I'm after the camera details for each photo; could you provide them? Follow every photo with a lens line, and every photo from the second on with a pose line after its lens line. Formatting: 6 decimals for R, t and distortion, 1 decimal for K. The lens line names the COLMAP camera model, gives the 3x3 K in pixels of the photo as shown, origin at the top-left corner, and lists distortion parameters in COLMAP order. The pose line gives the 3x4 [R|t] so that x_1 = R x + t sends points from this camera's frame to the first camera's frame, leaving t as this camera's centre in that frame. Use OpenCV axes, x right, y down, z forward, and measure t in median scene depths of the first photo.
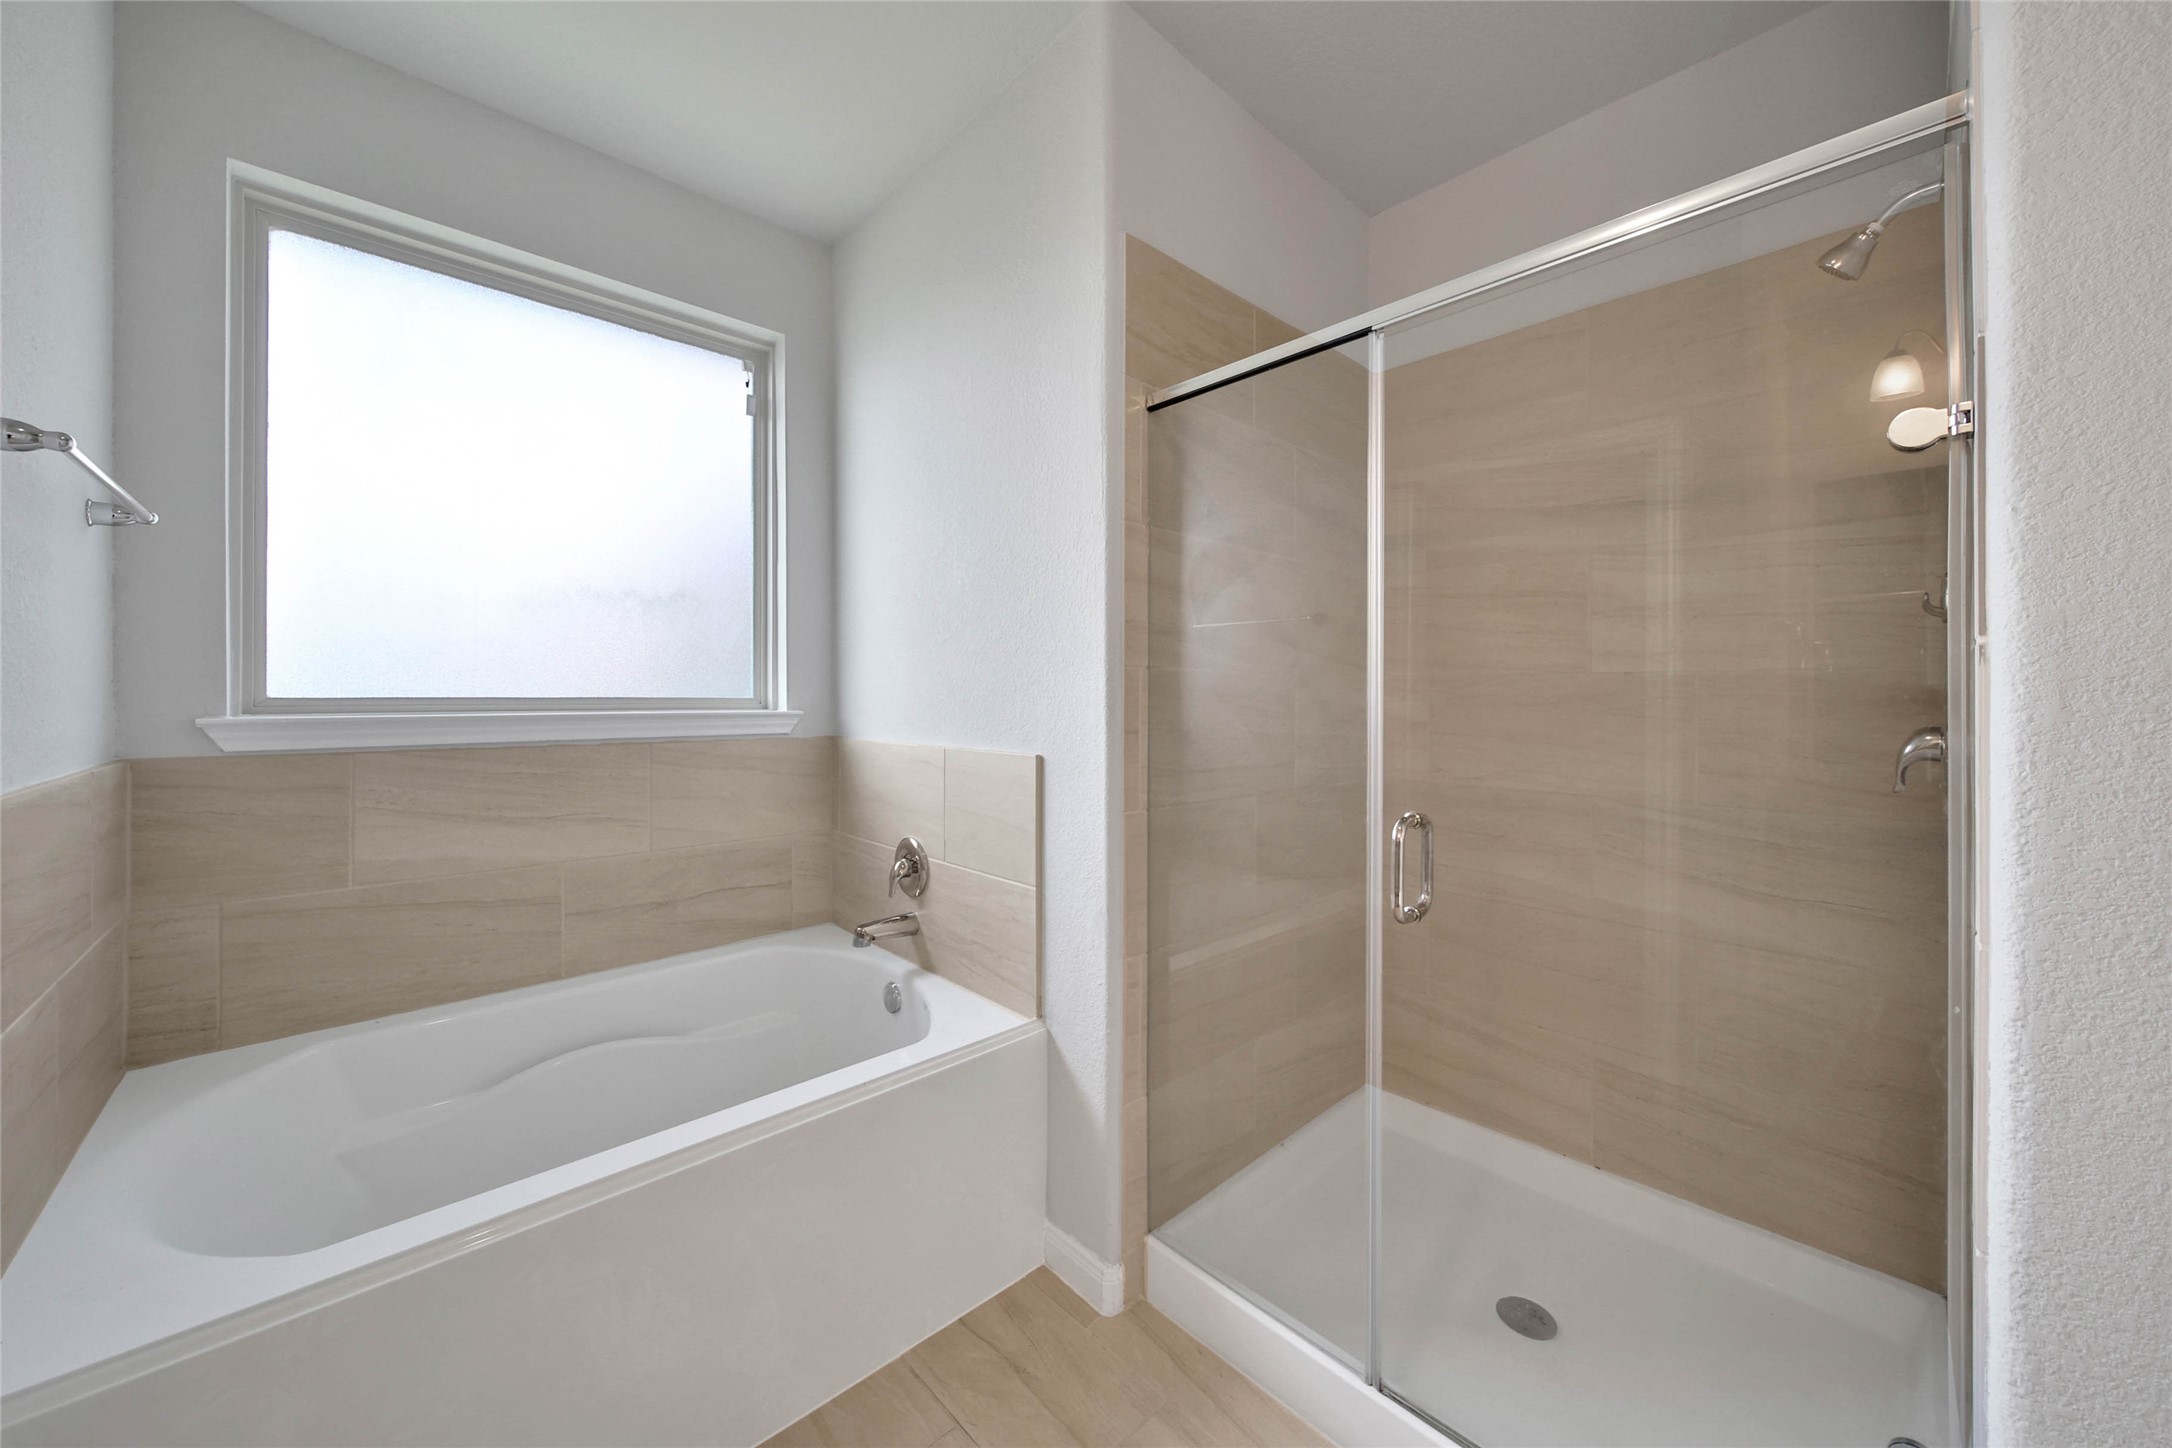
lens RADIAL K [[787.4, 0, 1084.3], [0, 787.4, 700.1], [0, 0, 1]] dist [-0.000972, -0.000152]
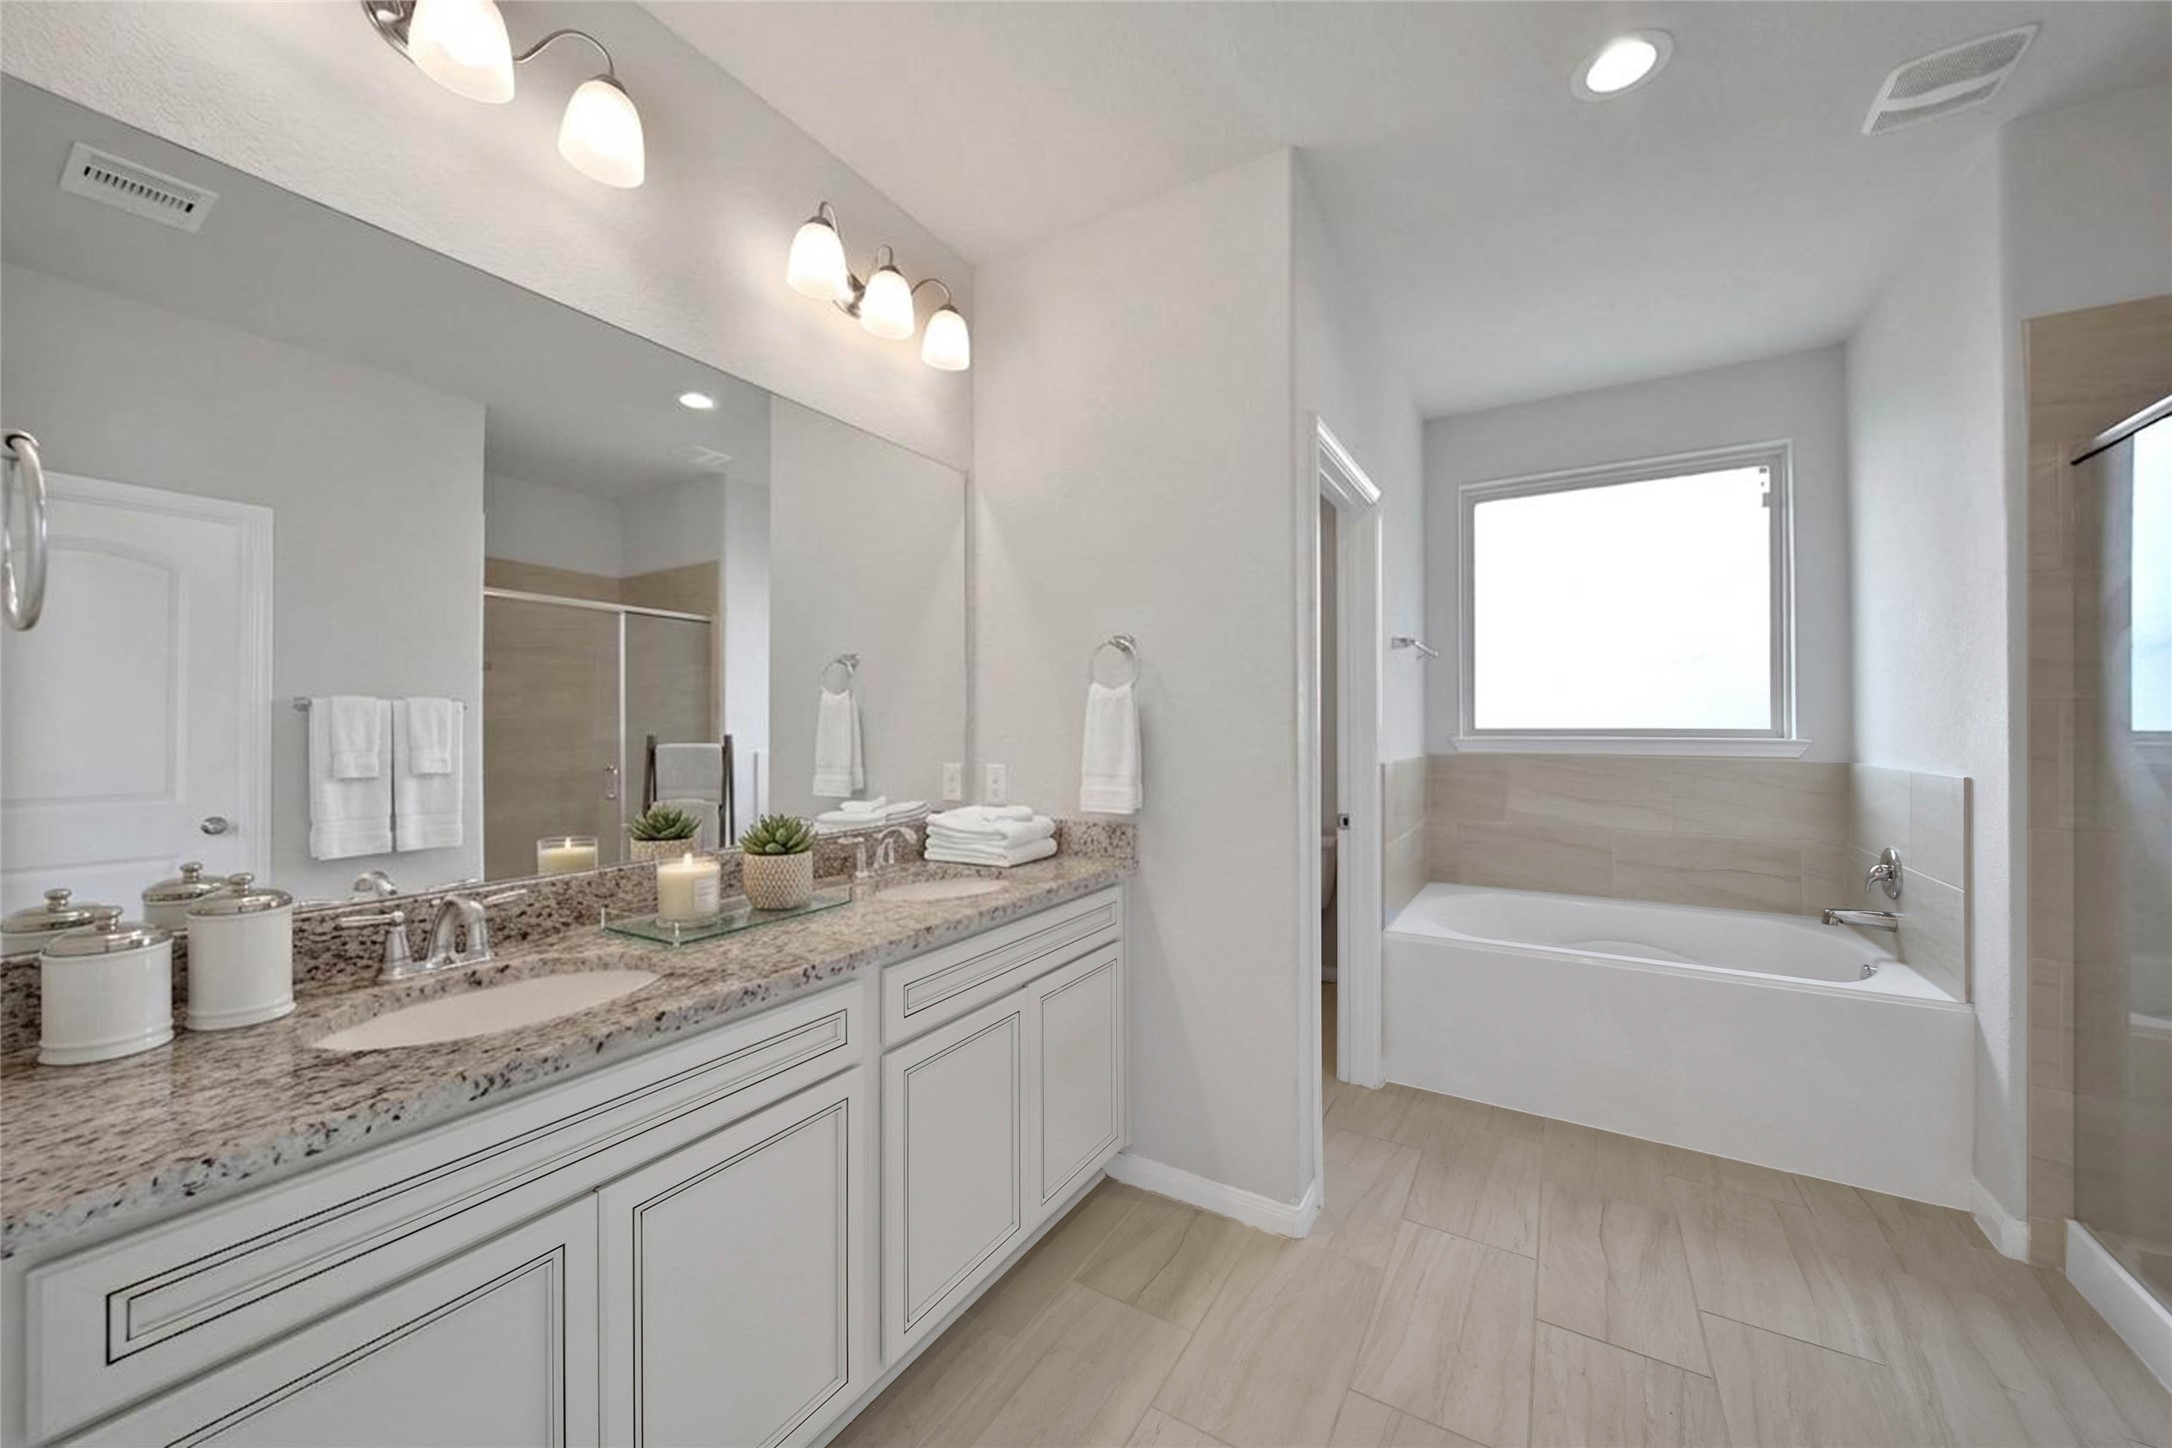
lens RADIAL K [[783.2, 0, 1088.7], [0, 783.2, 710.2], [0, 0, 1]] dist [0.001443, -0.003497]
pose [[0.271972, -0.021954, -0.962055, 0.685765], [-0.006234, 0.999679, -0.024575, 0.006514], [0.962285, 0.012681, 0.271748, -0.555542]]
